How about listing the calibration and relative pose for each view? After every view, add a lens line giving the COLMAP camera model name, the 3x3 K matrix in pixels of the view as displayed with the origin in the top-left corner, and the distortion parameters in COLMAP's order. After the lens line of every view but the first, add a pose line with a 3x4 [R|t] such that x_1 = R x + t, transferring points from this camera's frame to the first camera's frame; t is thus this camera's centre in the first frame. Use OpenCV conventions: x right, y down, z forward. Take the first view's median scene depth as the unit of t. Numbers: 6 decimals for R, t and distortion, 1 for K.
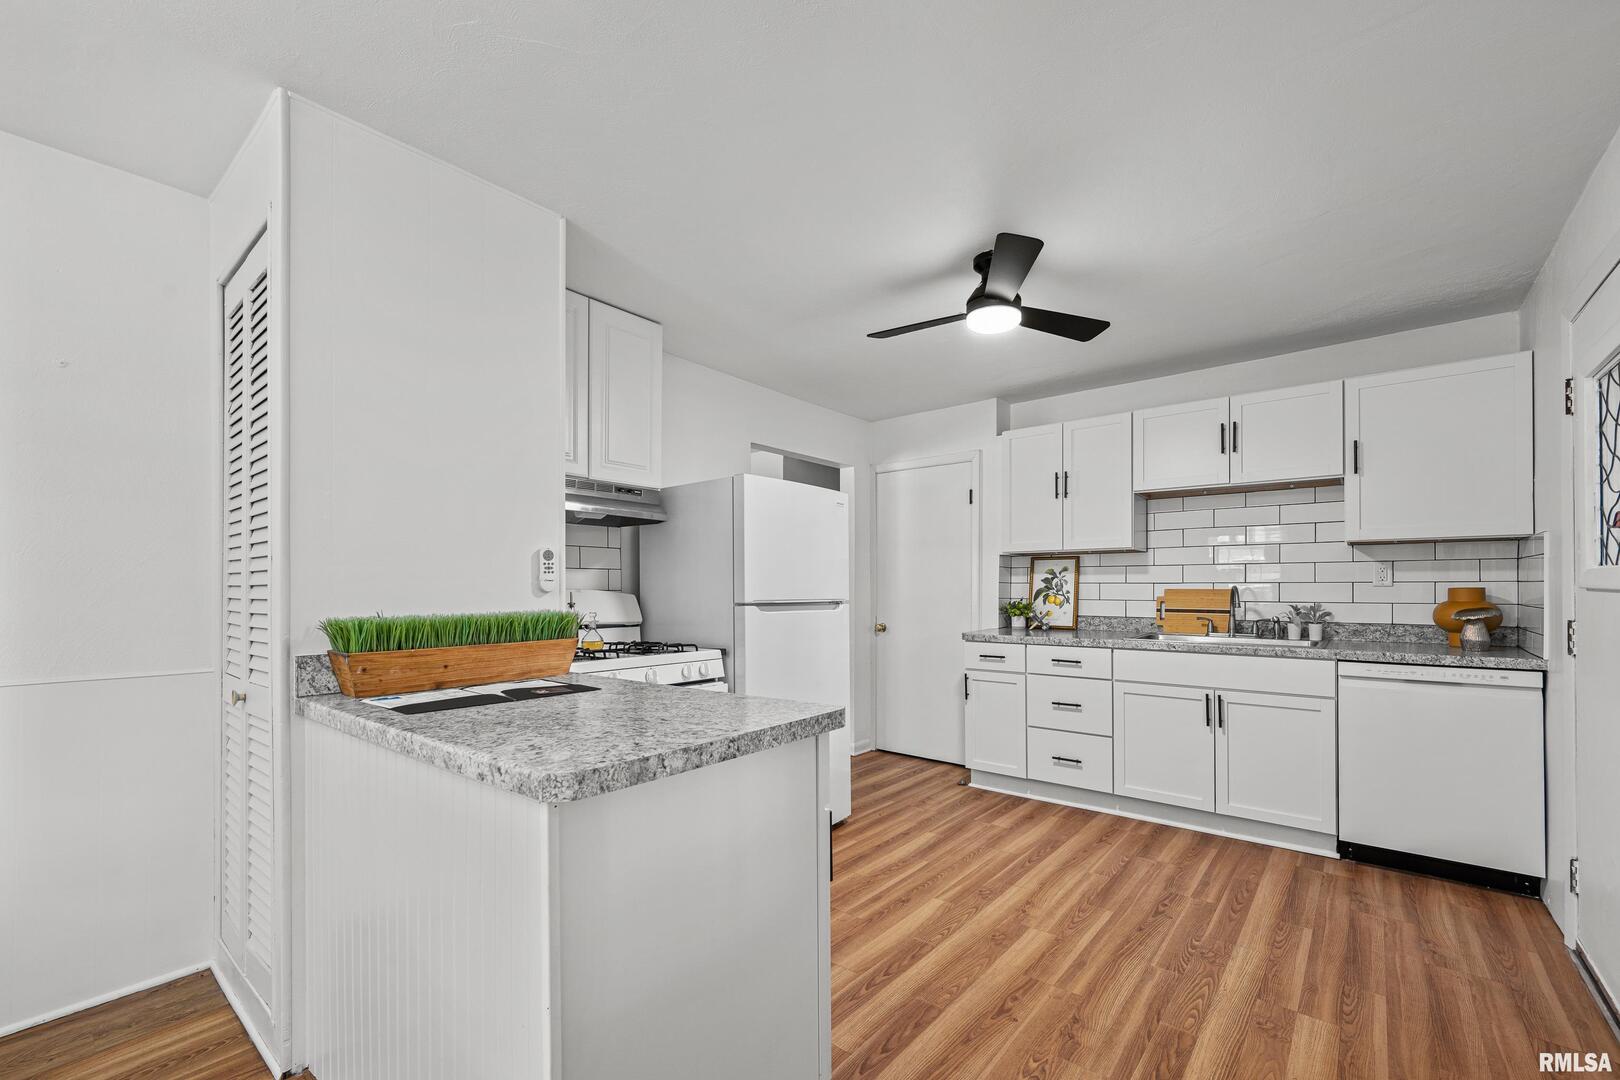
lens RADIAL K [[672.6, 0, 812.3], [0, 672.6, 586.6], [0, 0, 1]] dist [-0.002400, -0.000125]
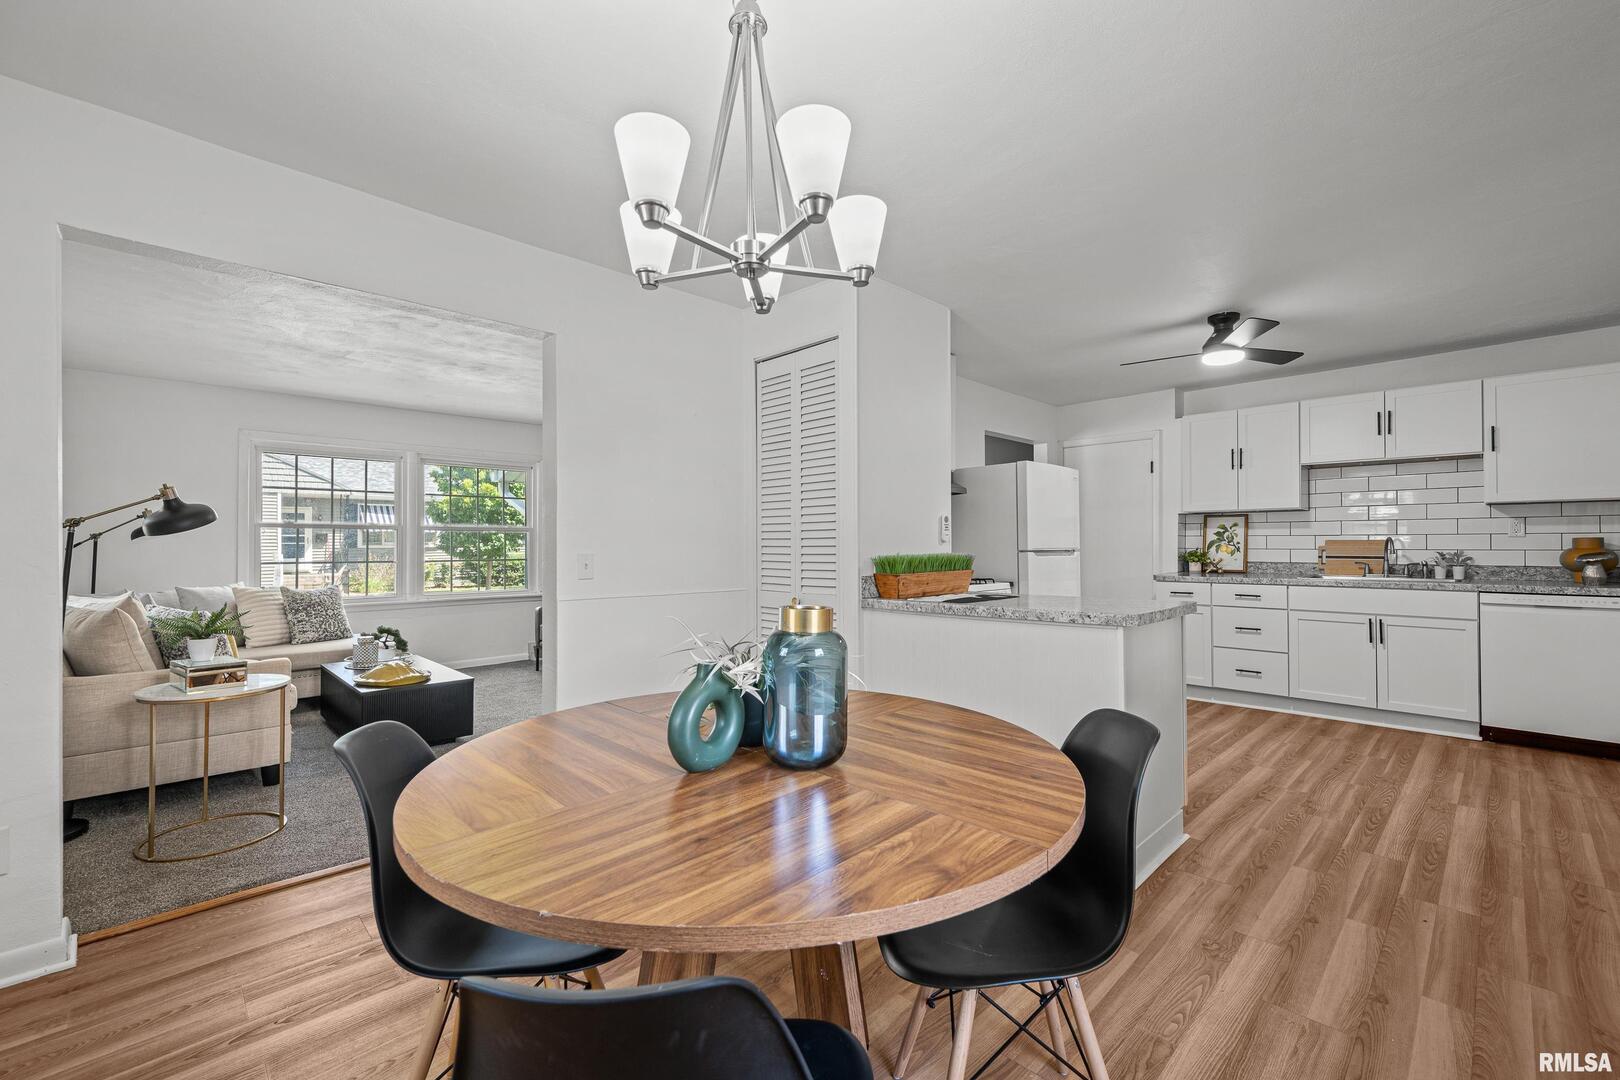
lens RADIAL K [[672.1, 0, 810.0], [0, 672.1, 540.0], [0, 0, 1]] dist [-0.000762, 0.000380]
pose [[0.994096, -0.003749, -0.108437, -0.359545], [0.003470, 0.999990, -0.002767, 0.004348], [0.108447, 0.002375, 0.994099, -0.429889]]
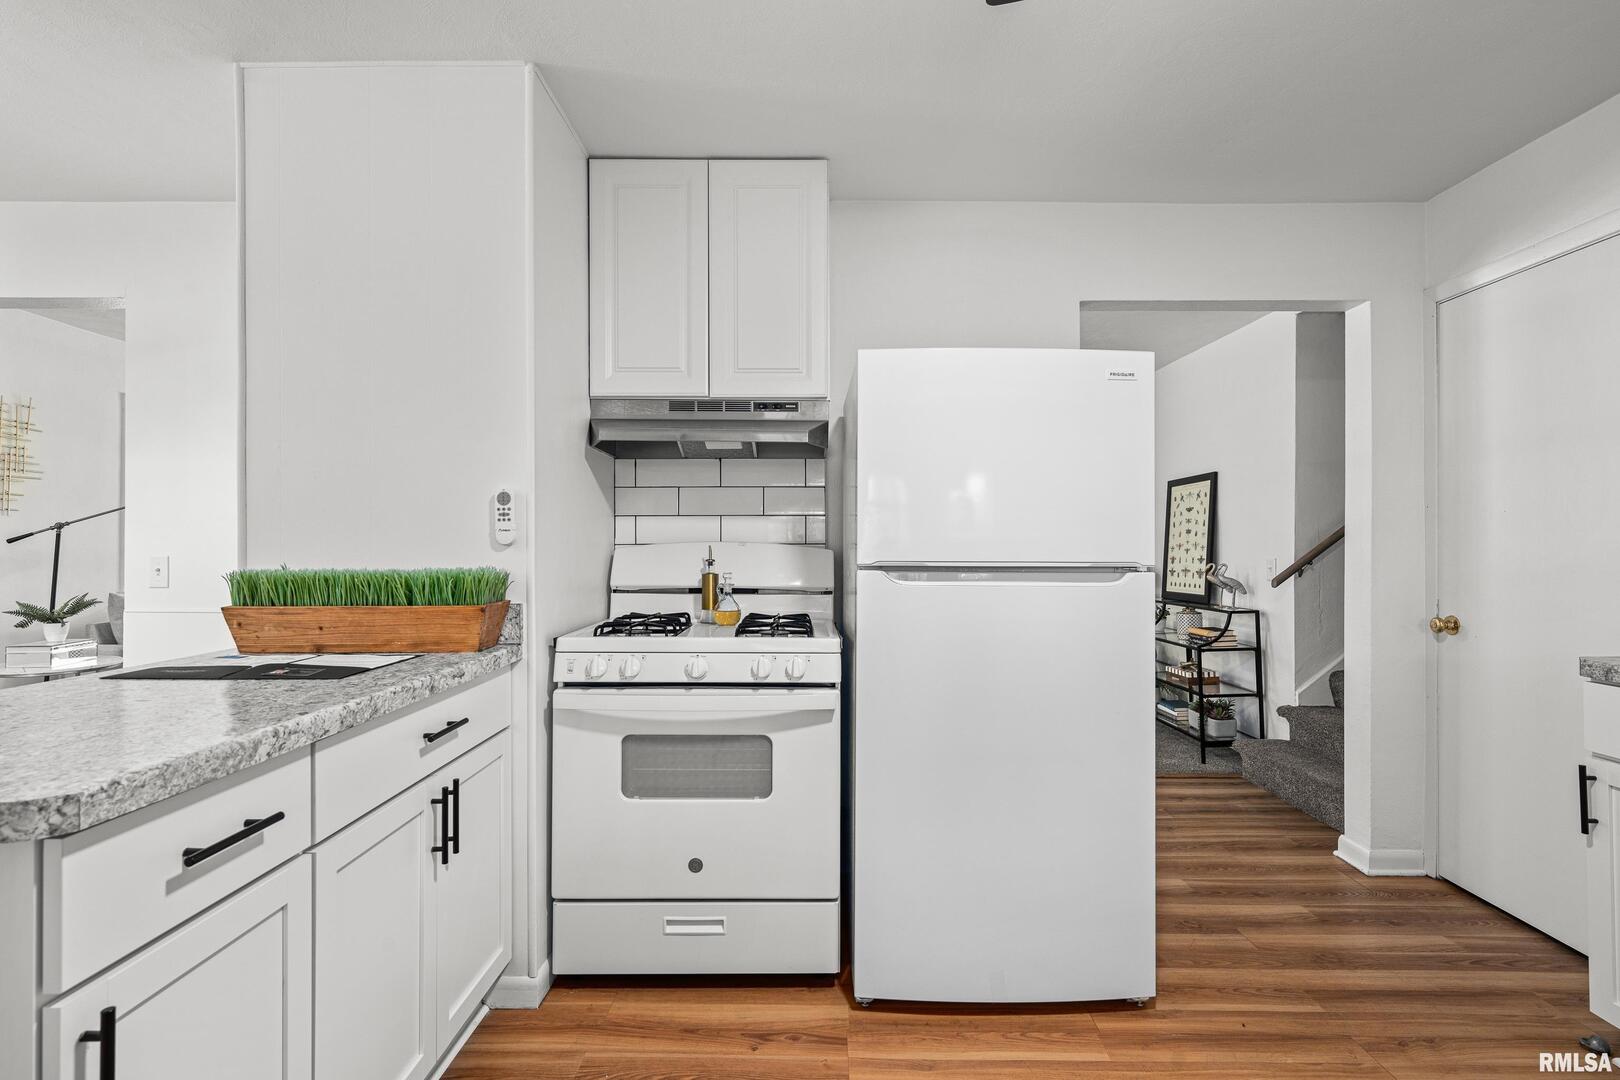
lens RADIAL K [[744.7, 0, 810.0], [0, 744.7, 540.0], [0, 0, 1]] dist [0.001389, 0.000257]
pose [[0.633646, -0.001463, -0.773622, 0.340271], [0.000309, 0.999999, -0.001638, 0.002498], [0.773623, 0.000799, 0.633645, 0.478412]]
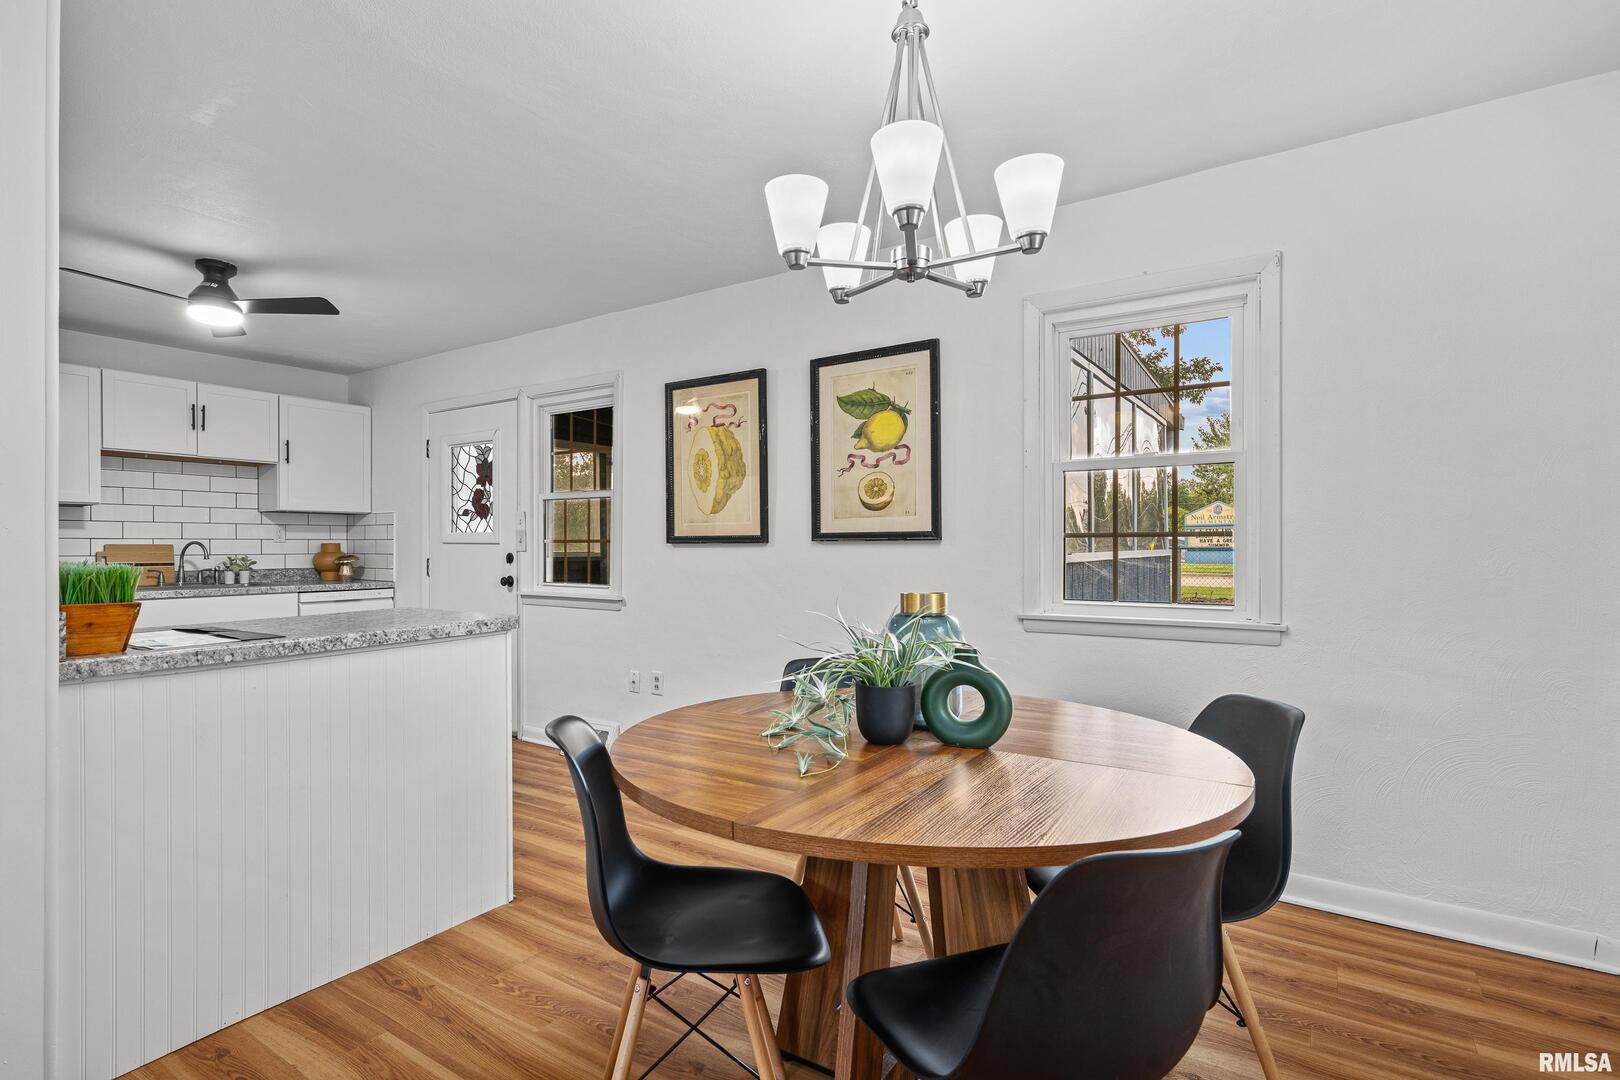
lens RADIAL K [[797.1, 0, 810.0], [0, 797.1, 540.0], [0, 0, 1]] dist [0.001182, 0.000118]
pose [[-0.111120, 0.007269, 0.993780, -0.951779], [0.001337, 0.999973, -0.007164, 0.008093], [-0.993806, 0.000533, -0.111127, 0.078982]]
